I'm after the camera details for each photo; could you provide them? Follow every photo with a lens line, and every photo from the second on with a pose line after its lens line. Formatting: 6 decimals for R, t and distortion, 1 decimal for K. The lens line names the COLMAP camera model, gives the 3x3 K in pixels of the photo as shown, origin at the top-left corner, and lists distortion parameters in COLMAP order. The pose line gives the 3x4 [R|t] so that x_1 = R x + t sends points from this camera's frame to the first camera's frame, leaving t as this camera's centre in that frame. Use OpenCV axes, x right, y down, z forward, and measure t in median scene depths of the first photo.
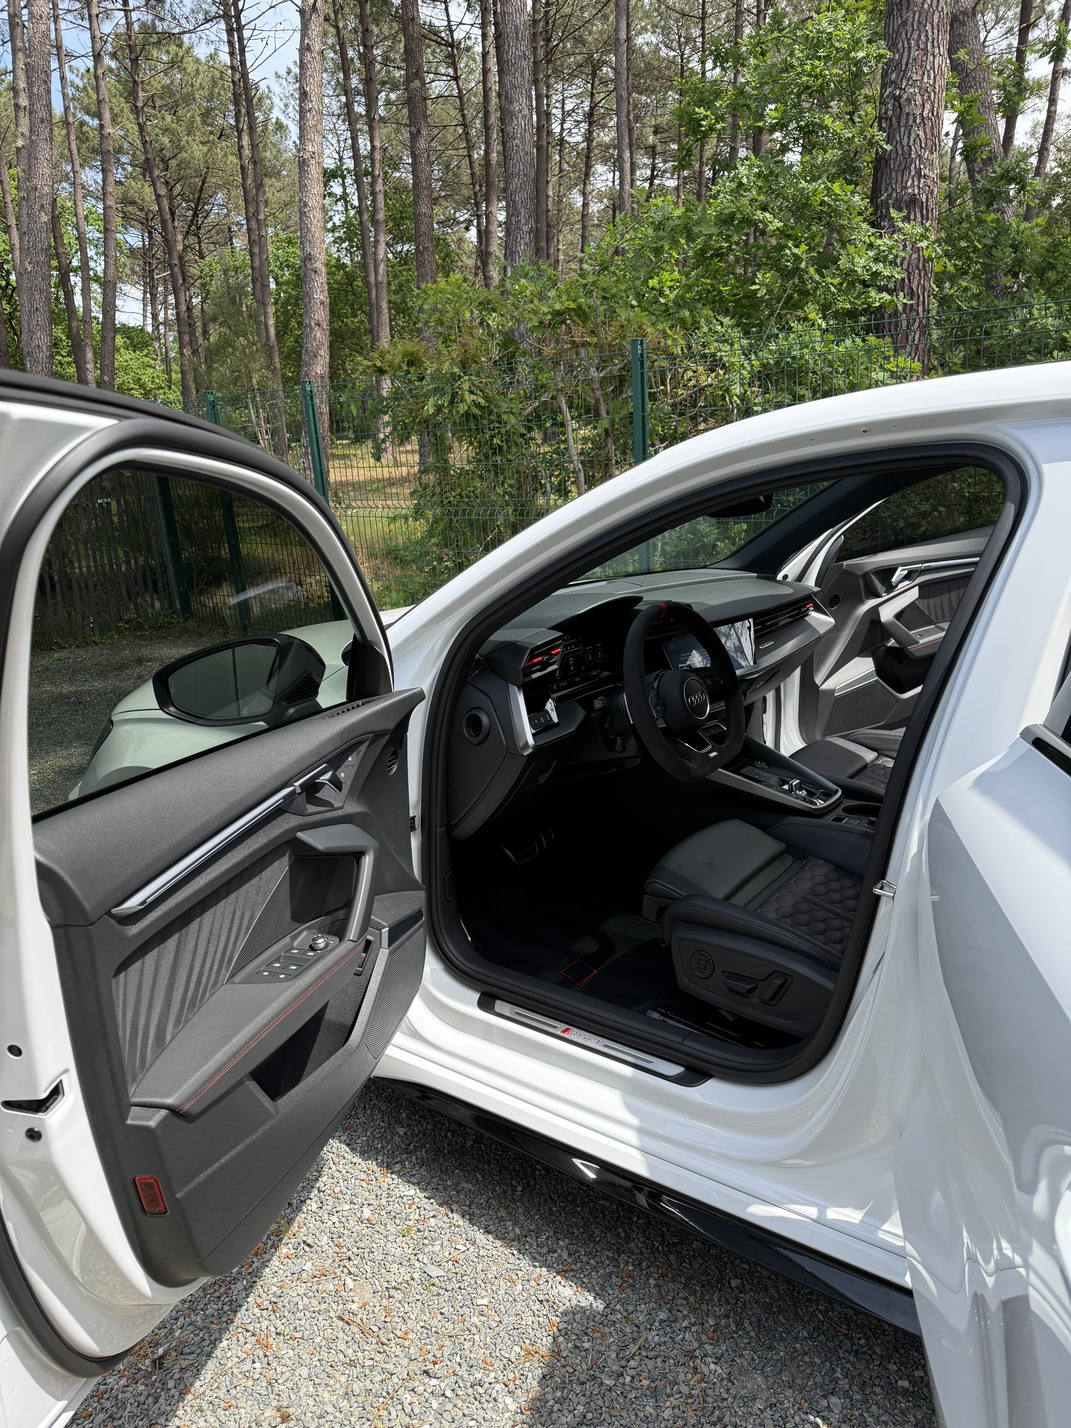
lens RADIAL K [[1001.4, 0, 535.5], [0, 1001.4, 714.0], [0, 0, 1]] dist [0.162682, -0.382945]
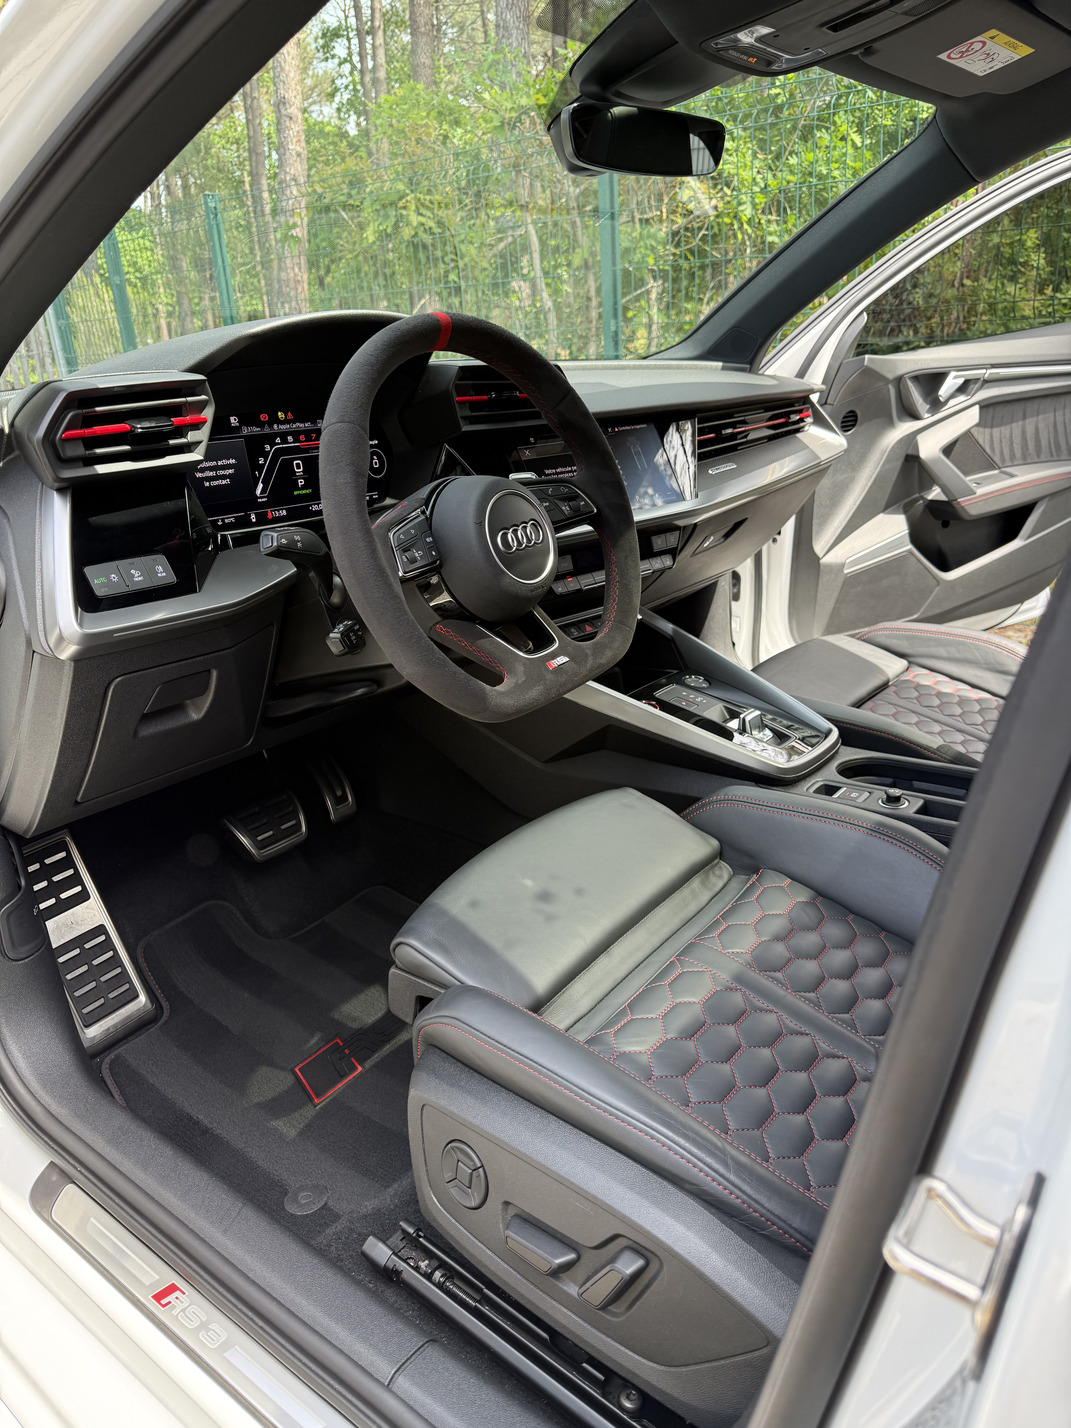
lens RADIAL K [[1011.2, 0, 535.5], [0, 1011.2, 714.0], [0, 0, 1]] dist [0.043248, -0.070585]
pose [[0.999744, 0.008311, -0.021063, 0.115486], [-0.006332, 0.995708, 0.092338, 0.014056], [0.021740, -0.092180, 0.995505, 0.350255]]
